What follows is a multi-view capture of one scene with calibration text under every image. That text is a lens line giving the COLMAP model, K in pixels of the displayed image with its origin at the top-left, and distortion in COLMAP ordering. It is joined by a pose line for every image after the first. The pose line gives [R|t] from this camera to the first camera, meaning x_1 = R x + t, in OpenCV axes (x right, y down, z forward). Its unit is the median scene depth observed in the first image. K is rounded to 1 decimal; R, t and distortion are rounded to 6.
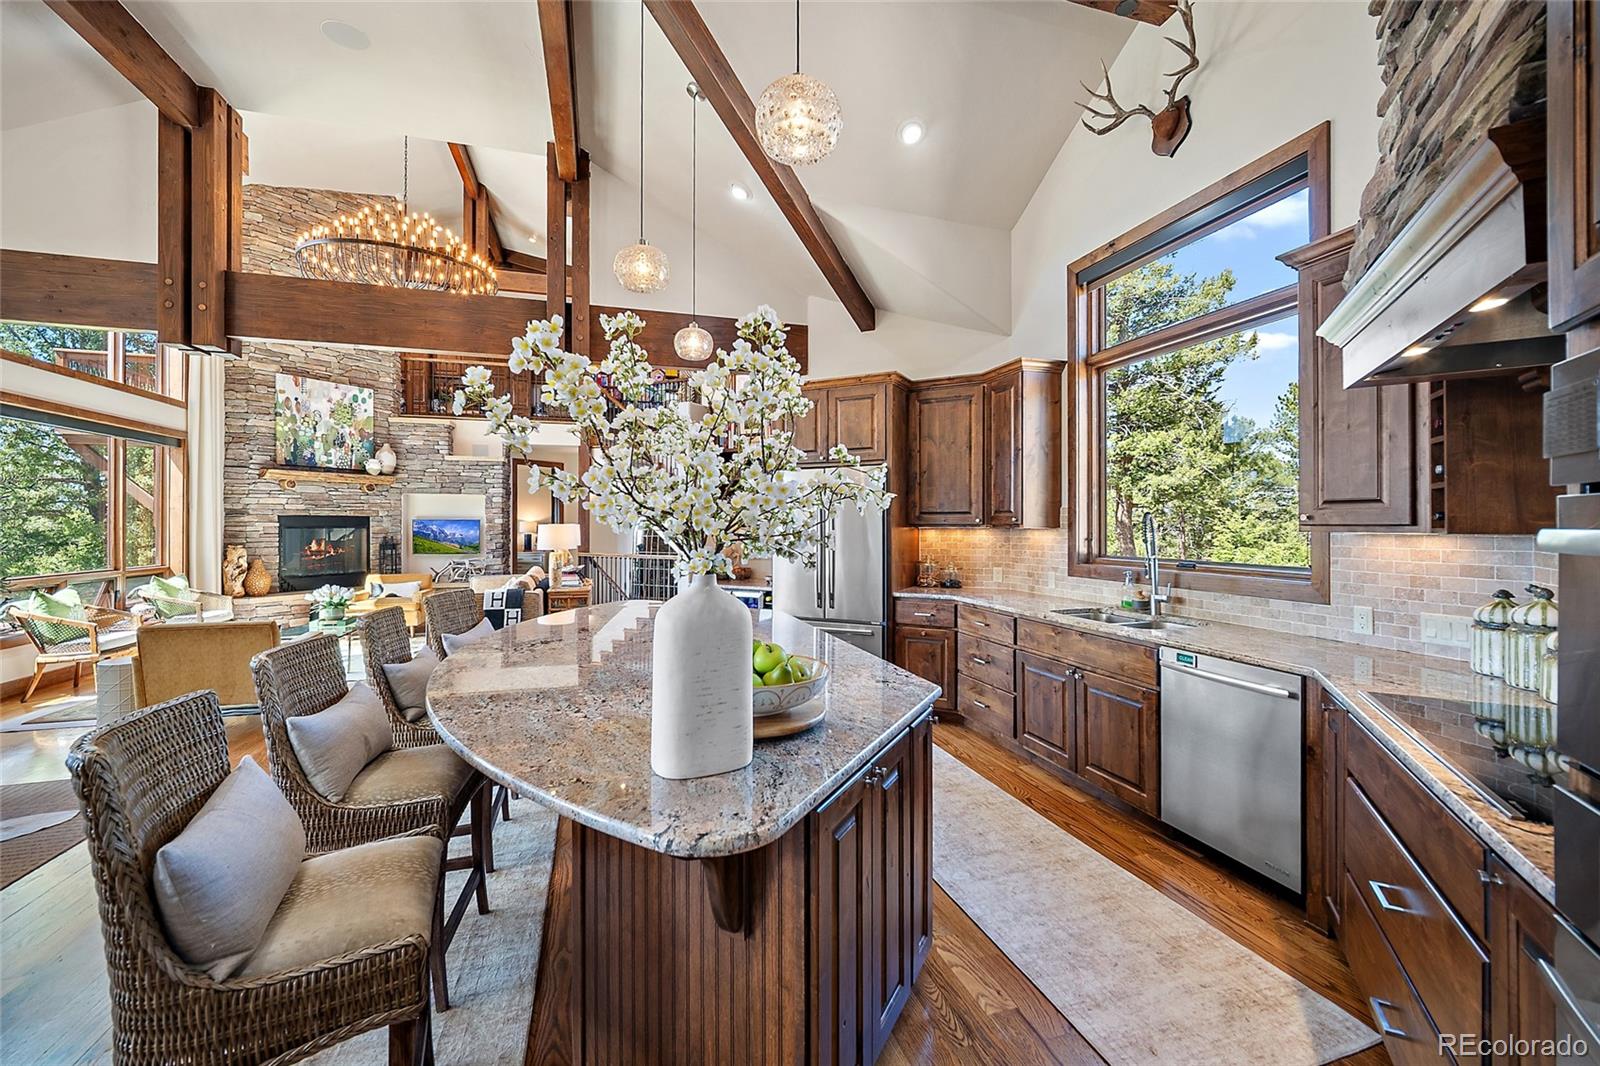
lens RADIAL K [[622.9, 0, 798.0], [0, 622.9, 521.8], [0, 0, 1]] dist [-0.002658, -0.000140]
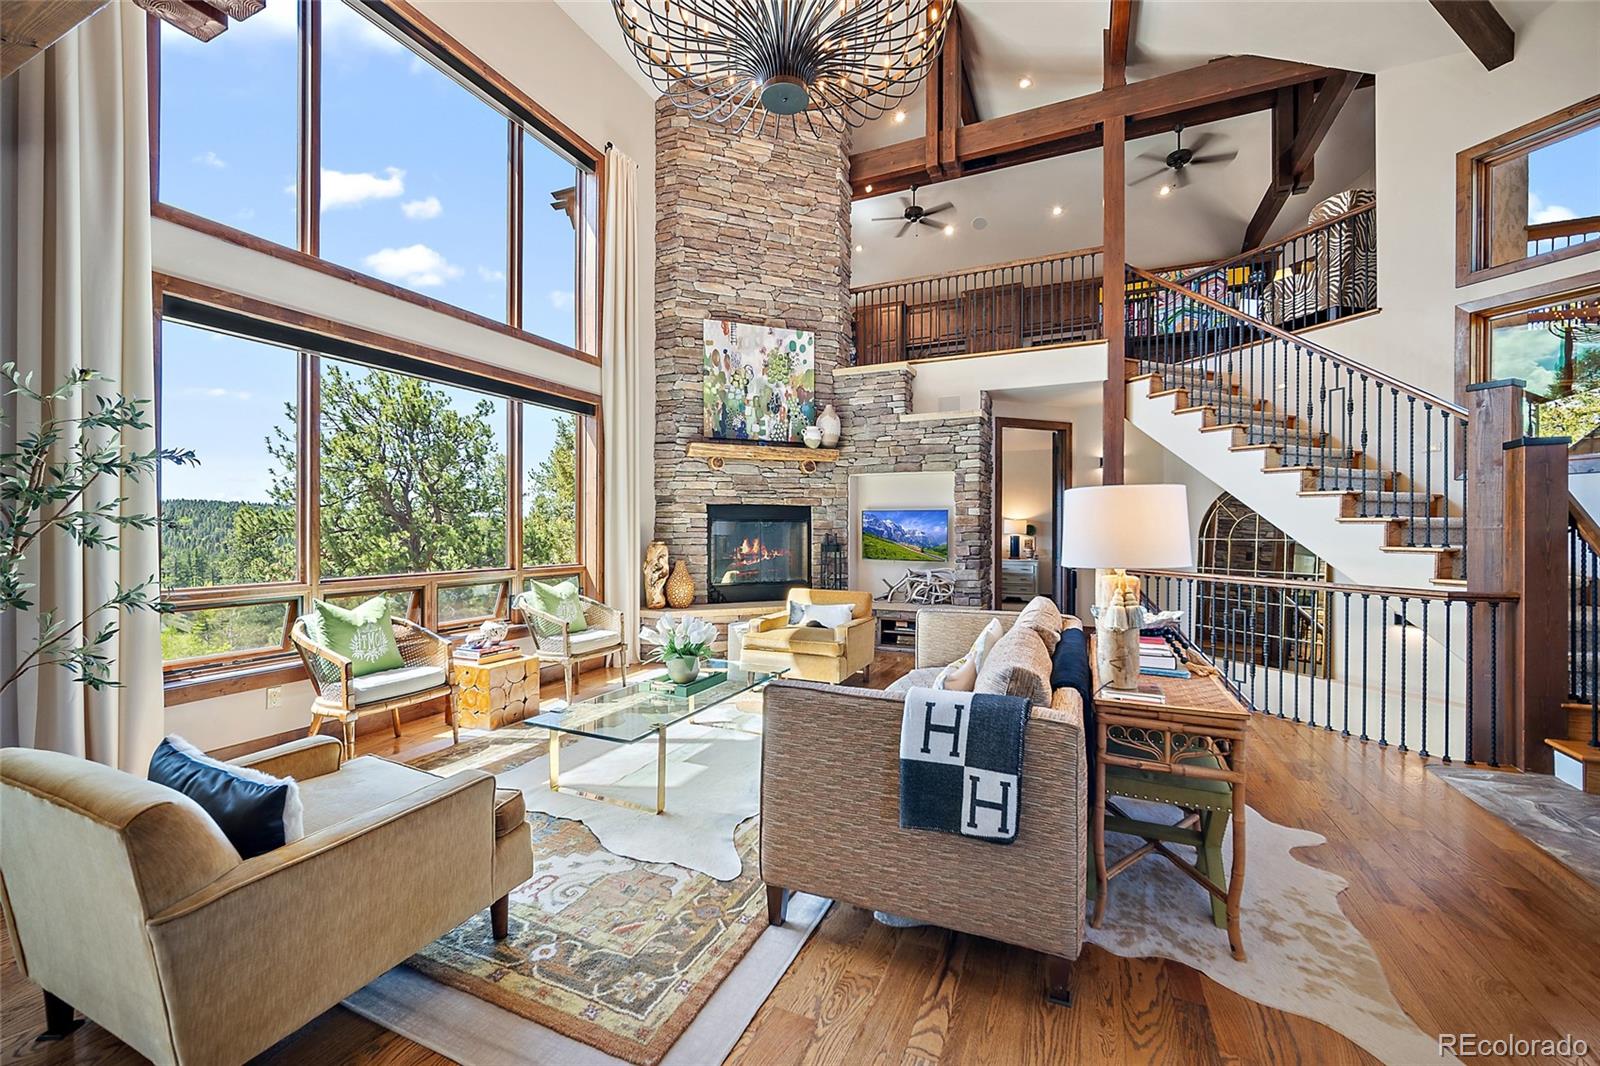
lens RADIAL K [[622.9, 0, 804.6], [0, 622.9, 528.4], [0, 0, 1]] dist [-0.002658, -0.000140]
pose [[0.746007, 0.003242, -0.665930, -0.218613], [-0.002094, 0.999995, 0.002522, 0.017172], [0.665935, -0.000487, 0.746010, 0.481364]]
